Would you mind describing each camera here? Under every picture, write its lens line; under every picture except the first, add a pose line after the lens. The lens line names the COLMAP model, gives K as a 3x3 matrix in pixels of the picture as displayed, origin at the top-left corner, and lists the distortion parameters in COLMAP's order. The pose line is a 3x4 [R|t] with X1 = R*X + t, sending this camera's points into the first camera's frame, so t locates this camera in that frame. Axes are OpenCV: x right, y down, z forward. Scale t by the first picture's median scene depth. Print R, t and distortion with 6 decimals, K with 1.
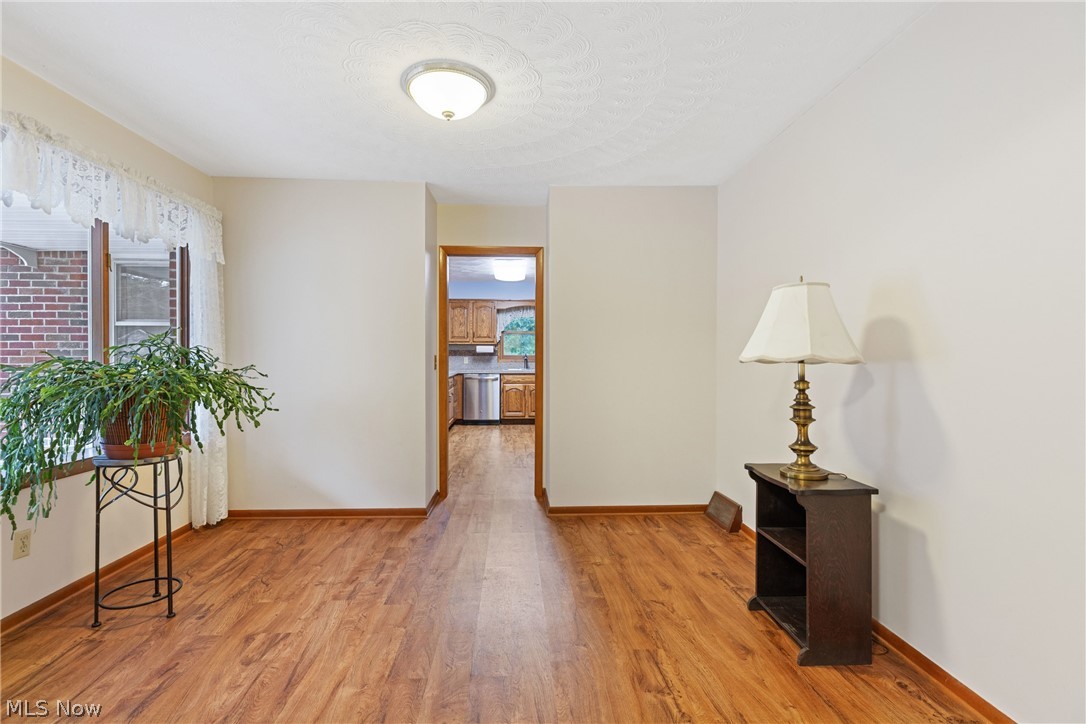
lens RADIAL K [[493.8, 0, 543.8], [0, 493.8, 360.0], [0, 0, 1]] dist [0.001085, -0.000188]
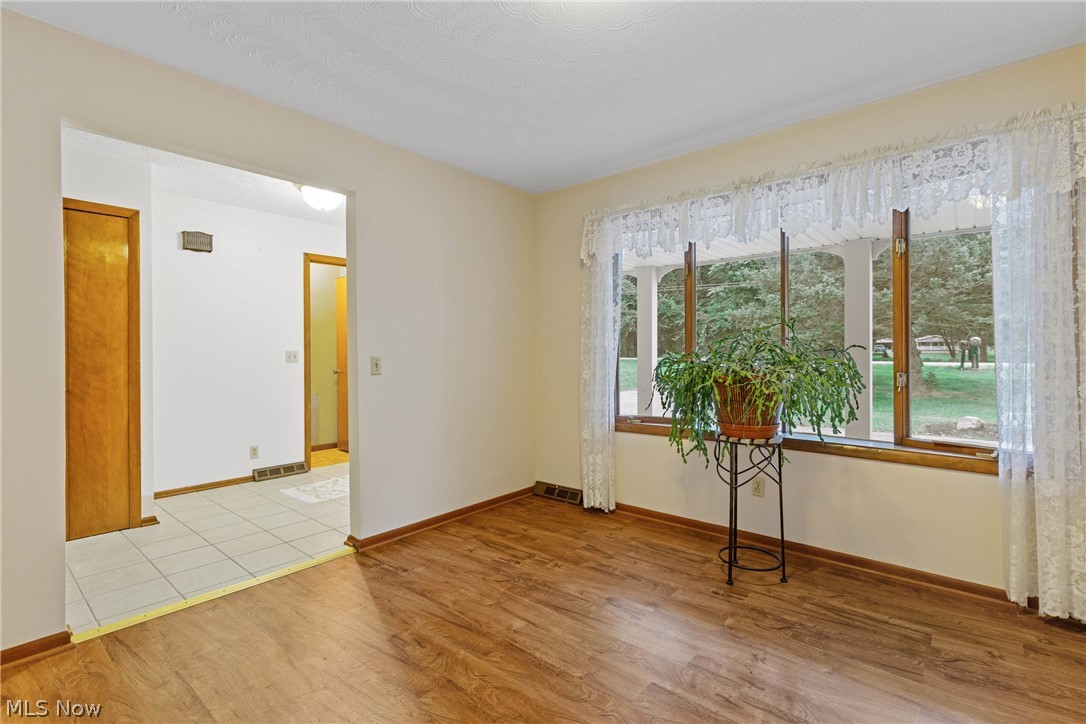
lens RADIAL K [[493.8, 0, 544.7], [0, 493.8, 353.1], [0, 0, 1]] dist [0.001085, -0.000188]
pose [[-0.682586, 0.003083, -0.730799, 0.314871], [-0.002997, 0.999971, 0.007017, -0.011447], [0.730799, 0.006980, -0.682557, 1.296681]]
